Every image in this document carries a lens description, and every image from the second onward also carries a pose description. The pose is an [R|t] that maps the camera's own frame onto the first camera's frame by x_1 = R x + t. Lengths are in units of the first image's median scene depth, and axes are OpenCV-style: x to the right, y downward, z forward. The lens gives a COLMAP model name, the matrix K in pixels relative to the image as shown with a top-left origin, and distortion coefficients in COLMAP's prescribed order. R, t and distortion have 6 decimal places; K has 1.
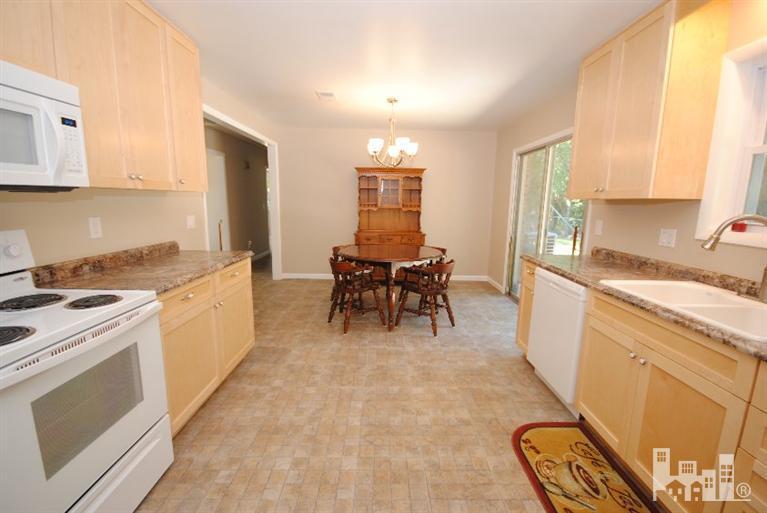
lens RADIAL K [[337.3, 0, 386.6], [0, 337.3, 258.0], [0, 0, 1]] dist [0.005461, -0.007311]
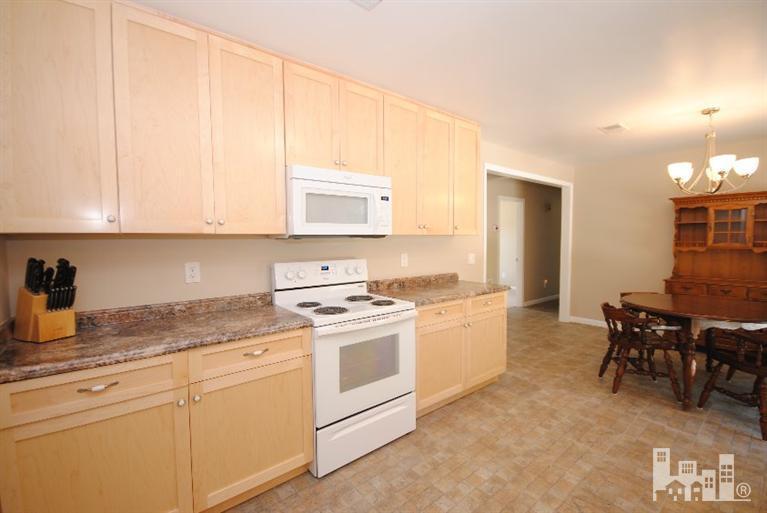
lens RADIAL K [[337.3, 0, 386.6], [0, 337.3, 258.0], [0, 0, 1]] dist [0.005461, -0.007311]
pose [[0.624422, 0.022477, -0.780763, 0.258381], [-0.115231, 0.991299, -0.063618, 0.007896], [0.772540, 0.129693, 0.621580, -0.026466]]
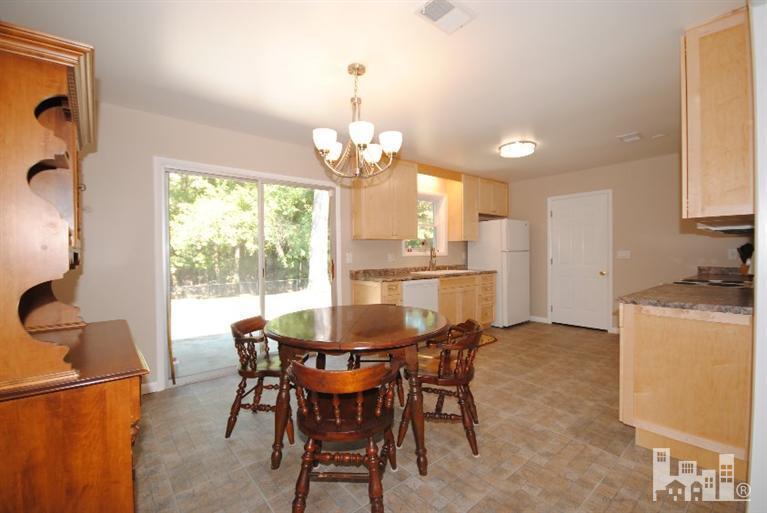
lens RADIAL K [[337.3, 0, 386.6], [0, 337.3, 258.0], [0, 0, 1]] dist [0.005461, -0.007311]
pose [[-0.635255, -0.023162, 0.771955, -0.777175], [0.128064, 0.982553, 0.134867, -0.328997], [-0.761610, 0.184535, -0.621206, 2.203246]]
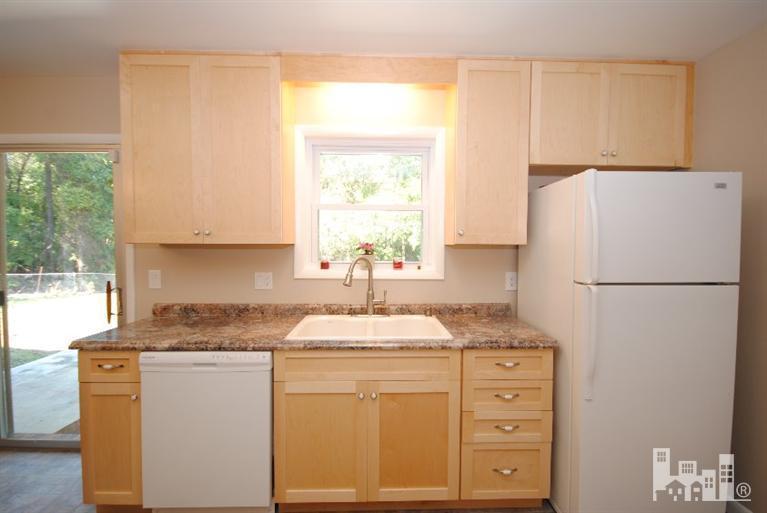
lens RADIAL K [[343.3, 0, 386.5], [0, 343.3, 258.9], [0, 0, 1]] dist [-0.000603, -0.000151]
pose [[-0.019887, -0.058792, 0.998072, -0.199298], [0.161644, 0.984947, 0.061240, -0.119170], [-0.986649, 0.162550, -0.010085, 0.581843]]
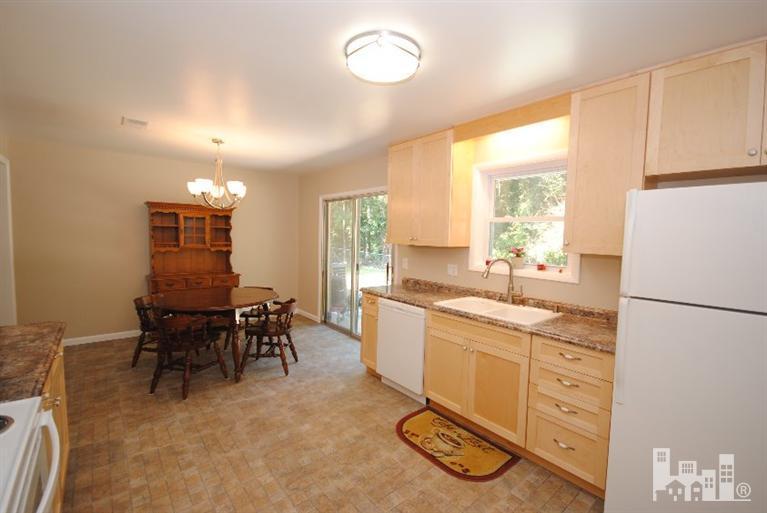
lens RADIAL K [[337.3, 0, 386.6], [0, 337.3, 258.0], [0, 0, 1]] dist [0.005461, -0.007311]
pose [[0.775052, -0.043717, 0.630384, -0.366382], [0.096694, 0.994060, -0.049946, -0.060758], [-0.624456, 0.099665, 0.774675, -0.032078]]
